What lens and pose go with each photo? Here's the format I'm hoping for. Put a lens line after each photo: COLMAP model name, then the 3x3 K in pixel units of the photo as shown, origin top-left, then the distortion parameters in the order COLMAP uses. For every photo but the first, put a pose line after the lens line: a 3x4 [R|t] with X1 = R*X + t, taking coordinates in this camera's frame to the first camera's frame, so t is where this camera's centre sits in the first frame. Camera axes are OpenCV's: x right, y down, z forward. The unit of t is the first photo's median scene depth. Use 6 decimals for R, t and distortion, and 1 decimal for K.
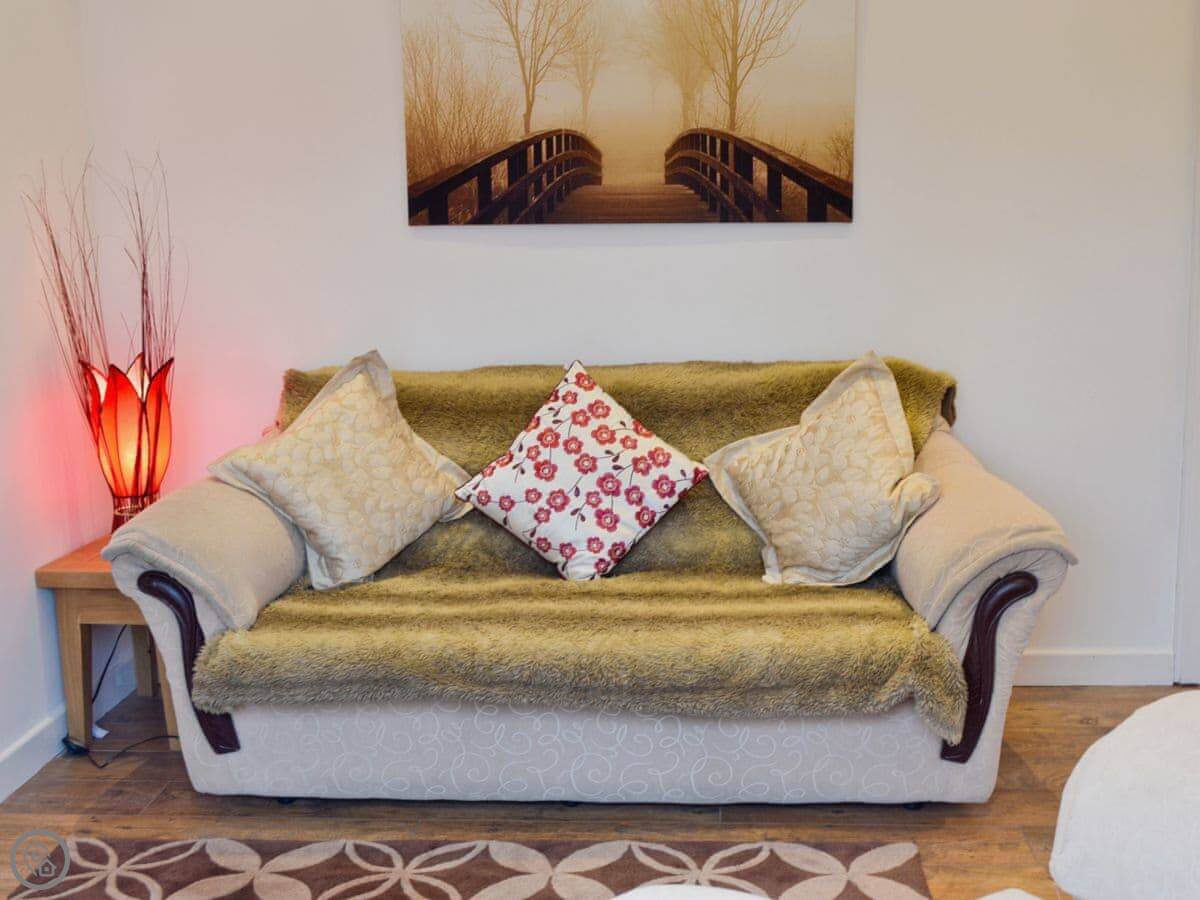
lens RADIAL K [[1431.8, 0, 600.6], [0, 1431.8, 446.0], [0, 0, 1]] dist [-0.072937, 0.000000]
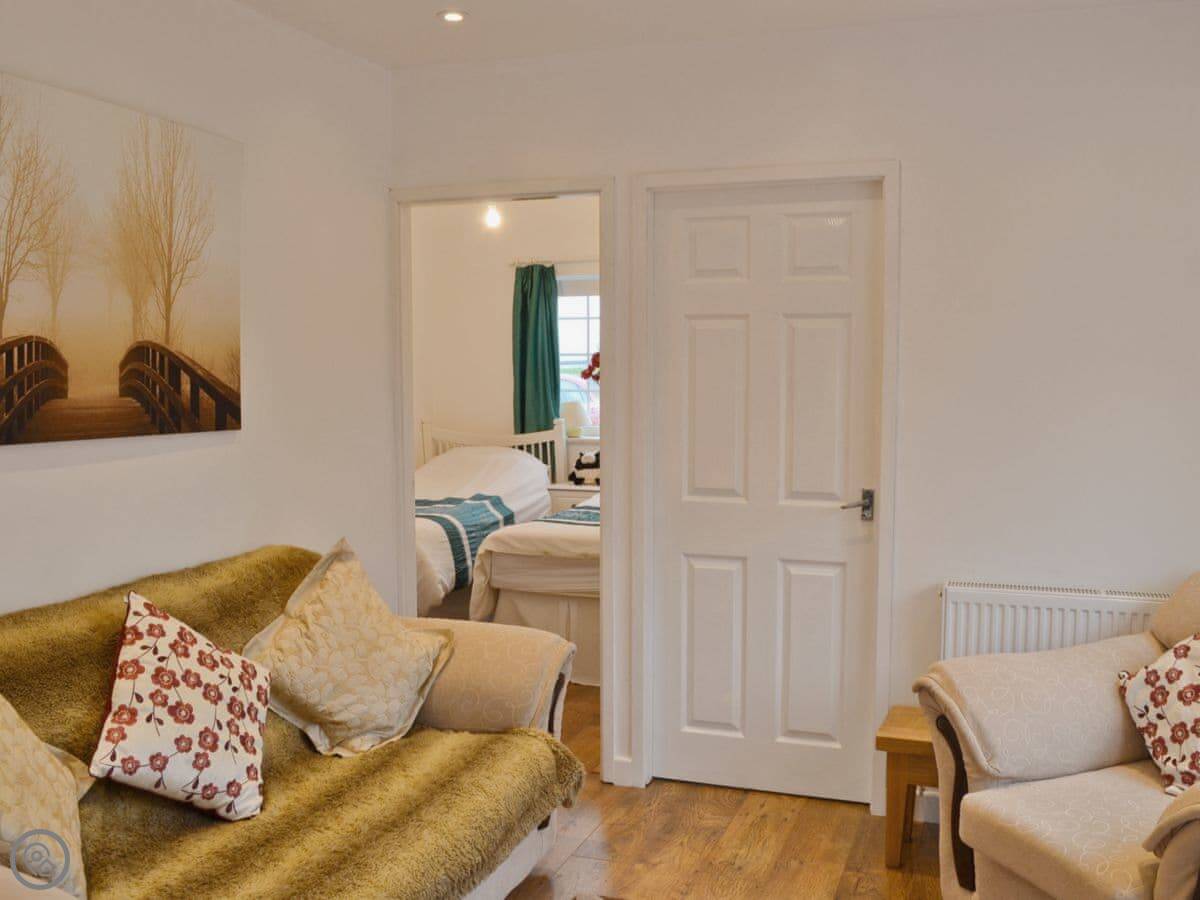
lens RADIAL K [[1128.1, 0, 601.1], [0, 1128.1, 455.7], [0, 0, 1]] dist [-0.050996, 0.000000]
pose [[0.302474, -0.056043, 0.951509, -0.577631], [0.170308, 0.985383, 0.003899, -0.093564], [-0.937819, 0.160870, 0.307597, 0.478255]]
